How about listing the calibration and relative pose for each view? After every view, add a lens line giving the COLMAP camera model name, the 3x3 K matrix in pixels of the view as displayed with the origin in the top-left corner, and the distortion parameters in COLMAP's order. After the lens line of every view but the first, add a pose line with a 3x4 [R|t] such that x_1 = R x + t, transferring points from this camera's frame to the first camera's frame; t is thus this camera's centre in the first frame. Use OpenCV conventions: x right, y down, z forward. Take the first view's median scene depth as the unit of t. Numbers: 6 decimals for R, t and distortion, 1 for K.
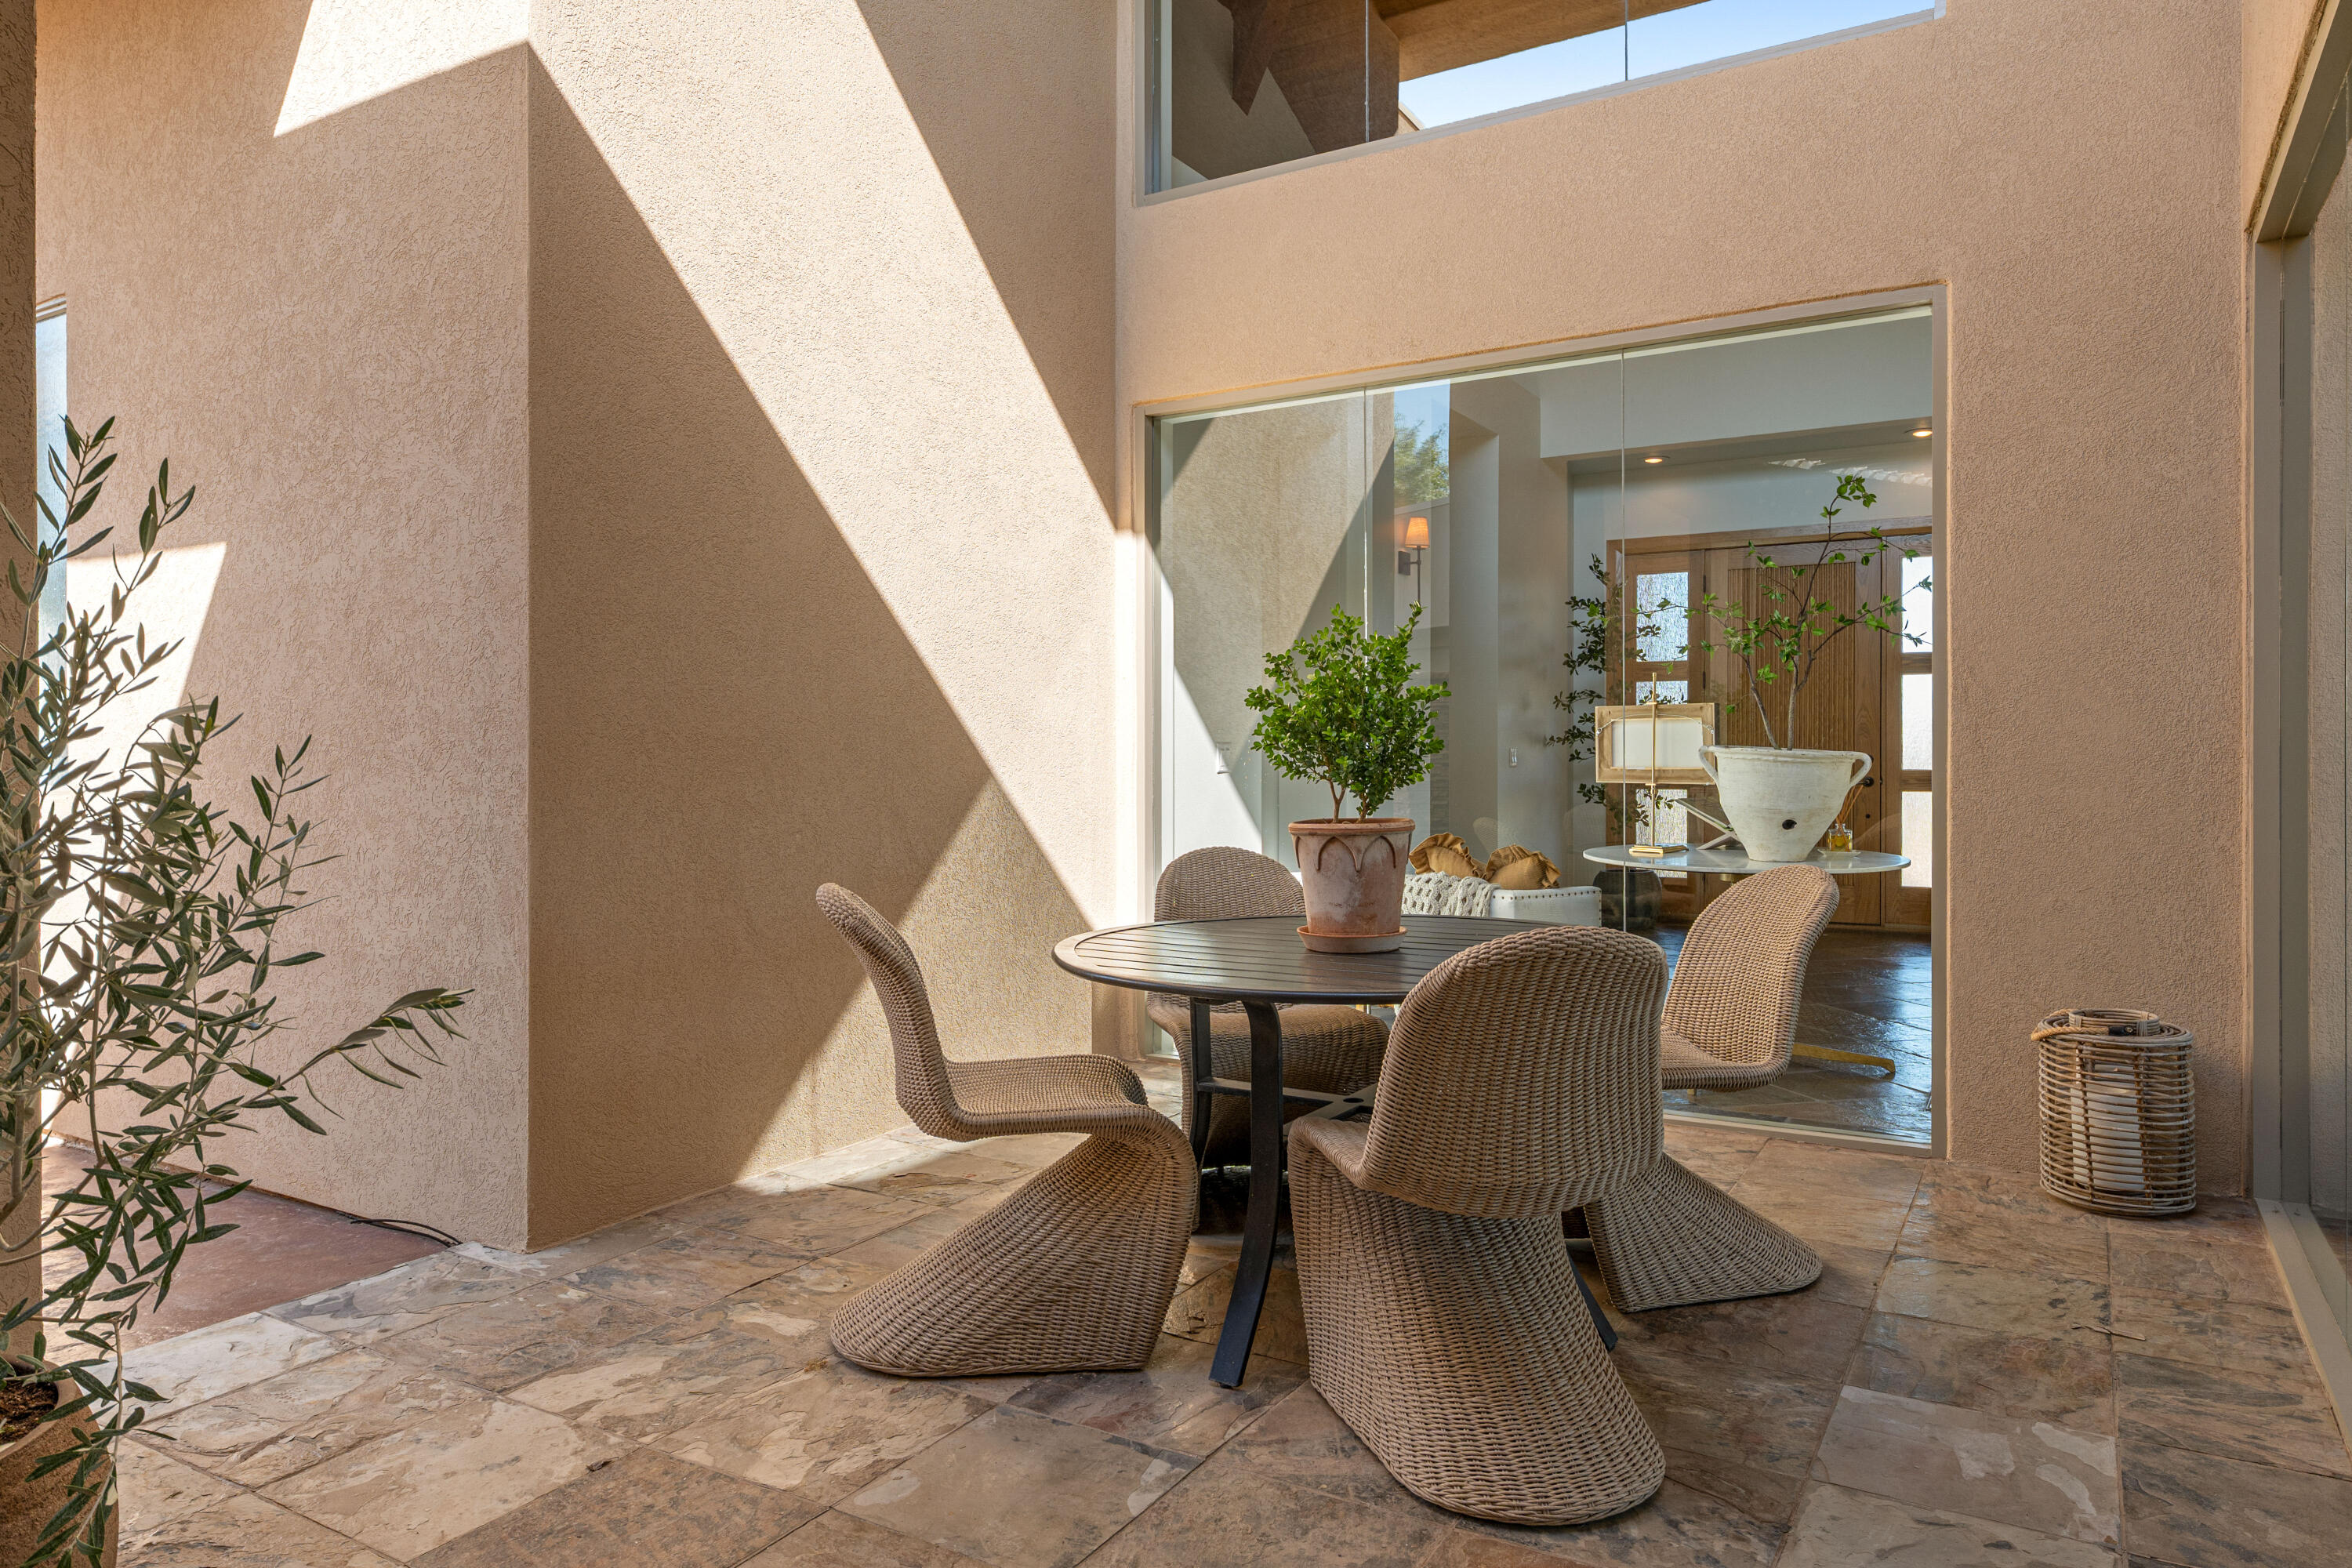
lens RADIAL K [[1508.1, 0, 1176.0], [0, 1508.1, 784.0], [0, 0, 1]] dist [-0.002089, -0.000548]
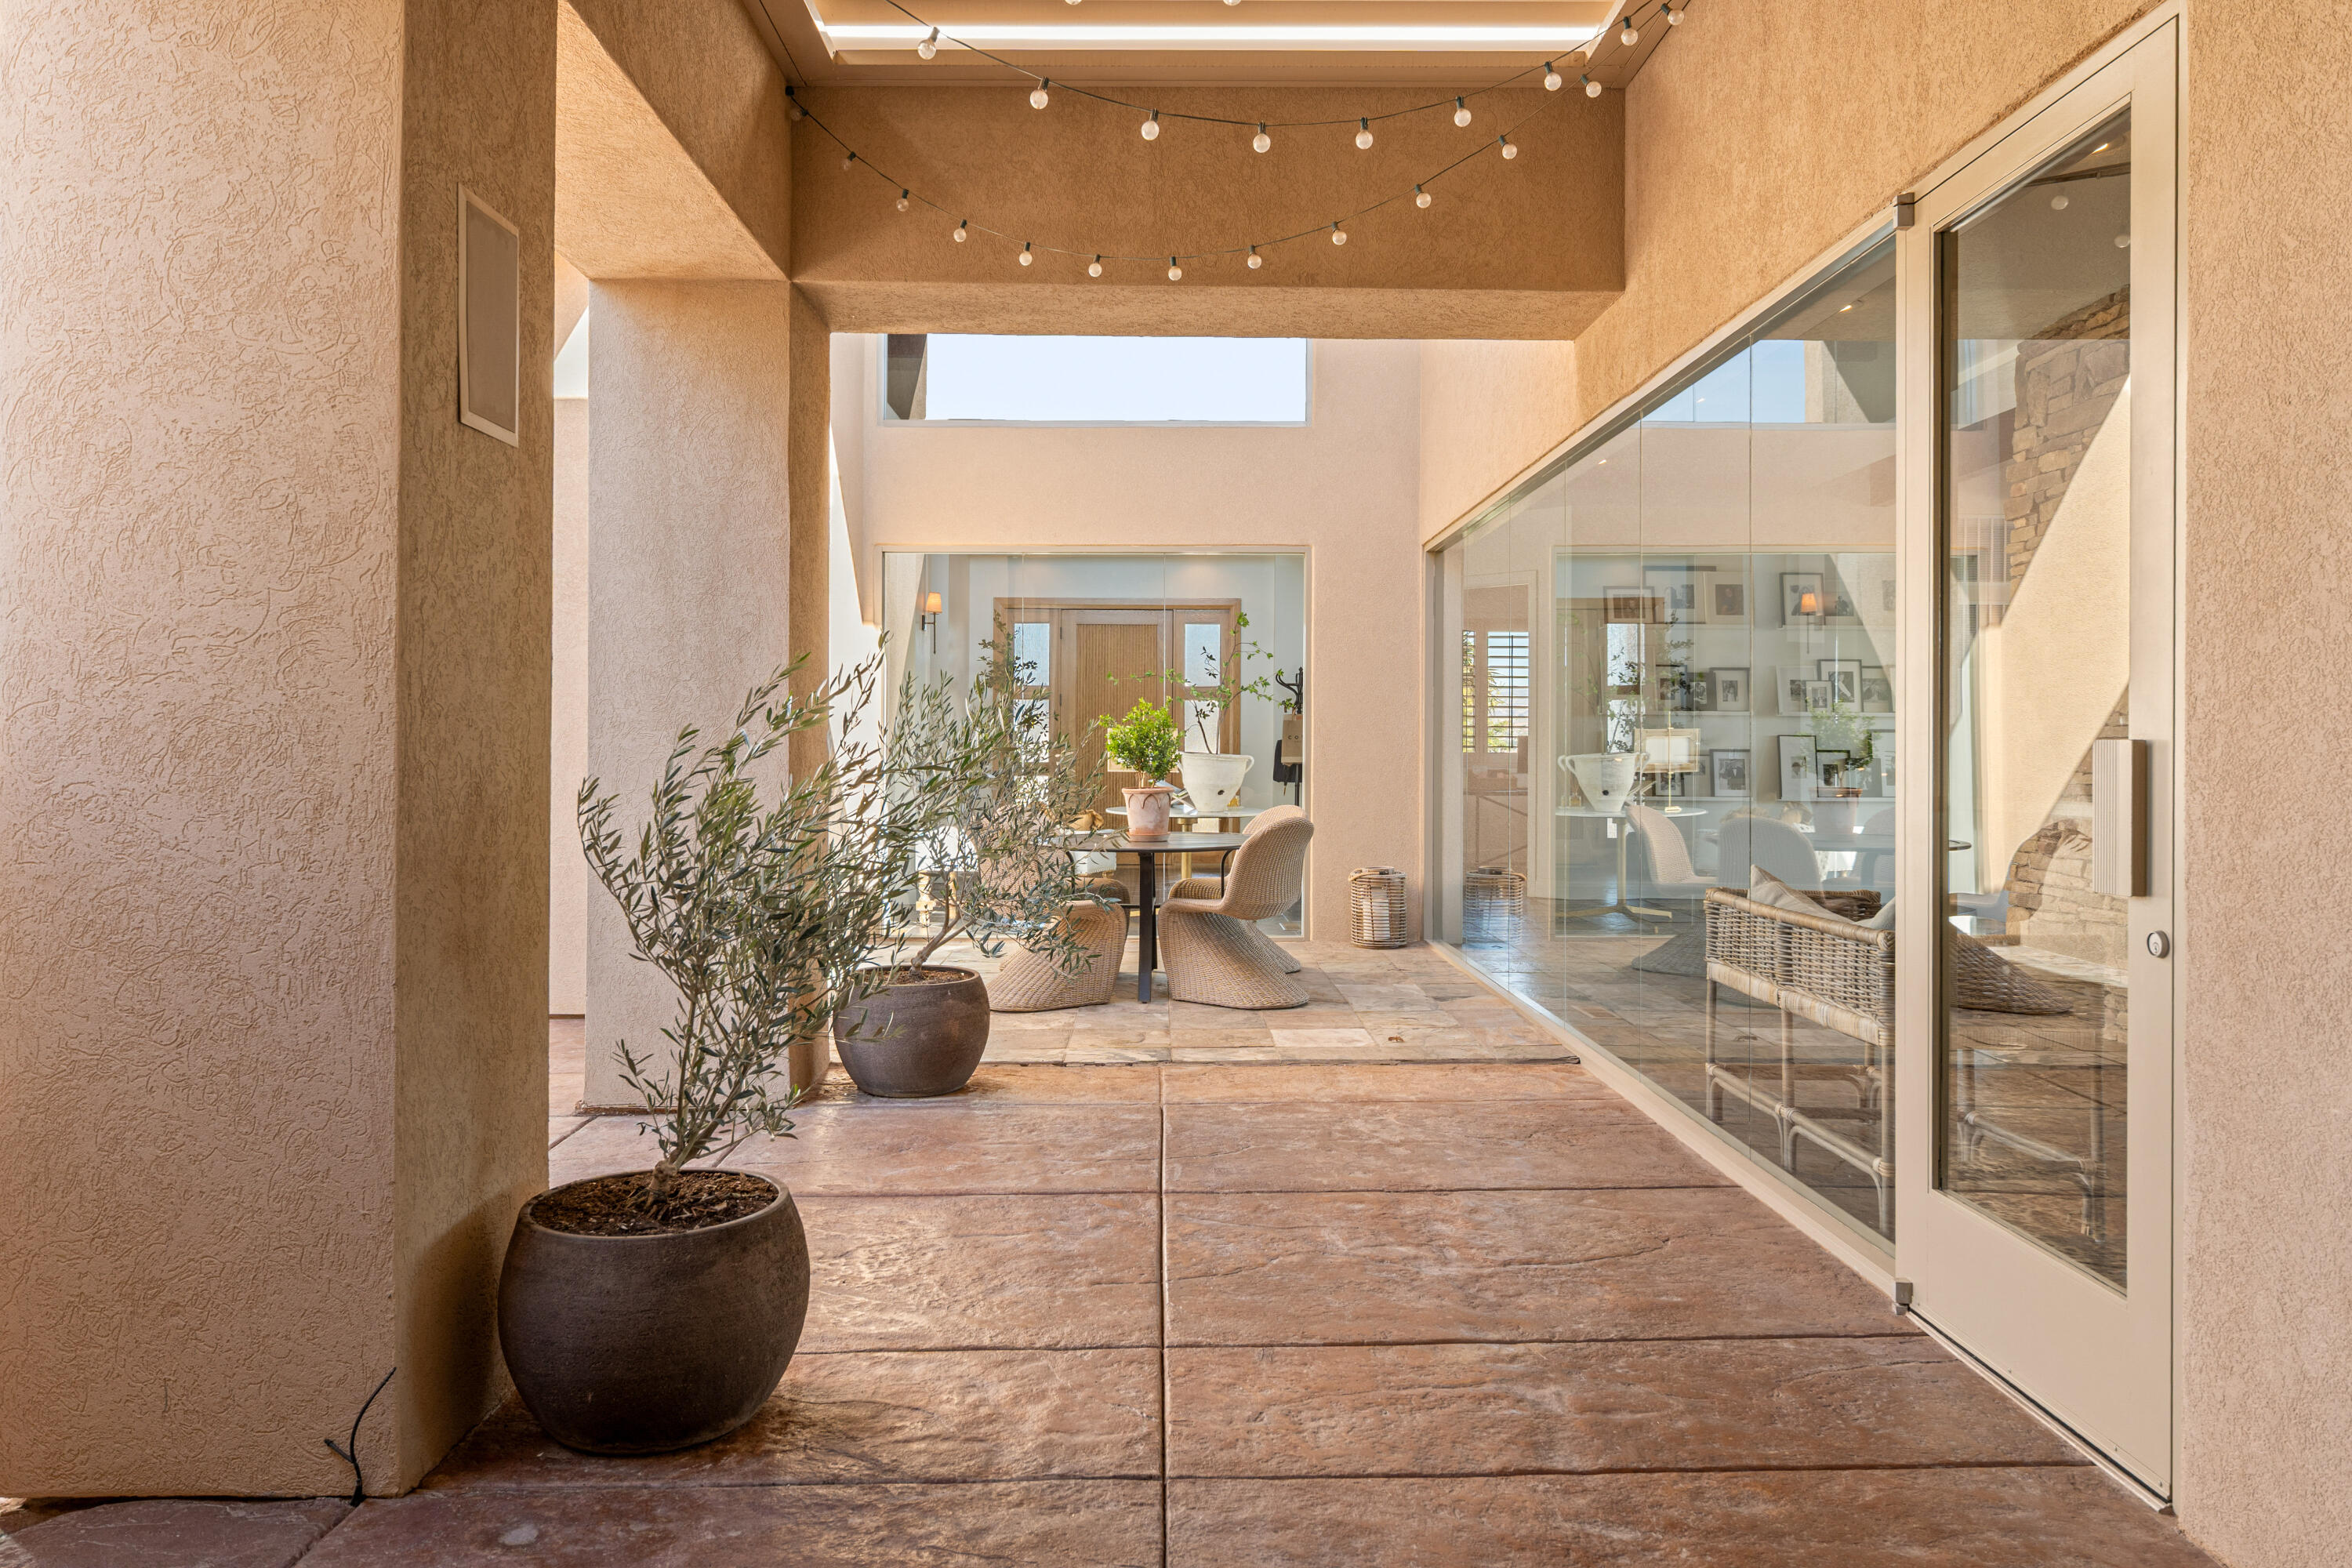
lens RADIAL K [[1686.8, 0, 1179.4], [0, 1686.8, 747.5], [0, 0, 1]] dist [0.000191, -0.000013]
pose [[0.848805, 0.005204, 0.528681, -1.055480], [0.002756, 0.999894, -0.014267, -0.001745], [-0.528699, 0.013567, 0.848701, -1.104395]]
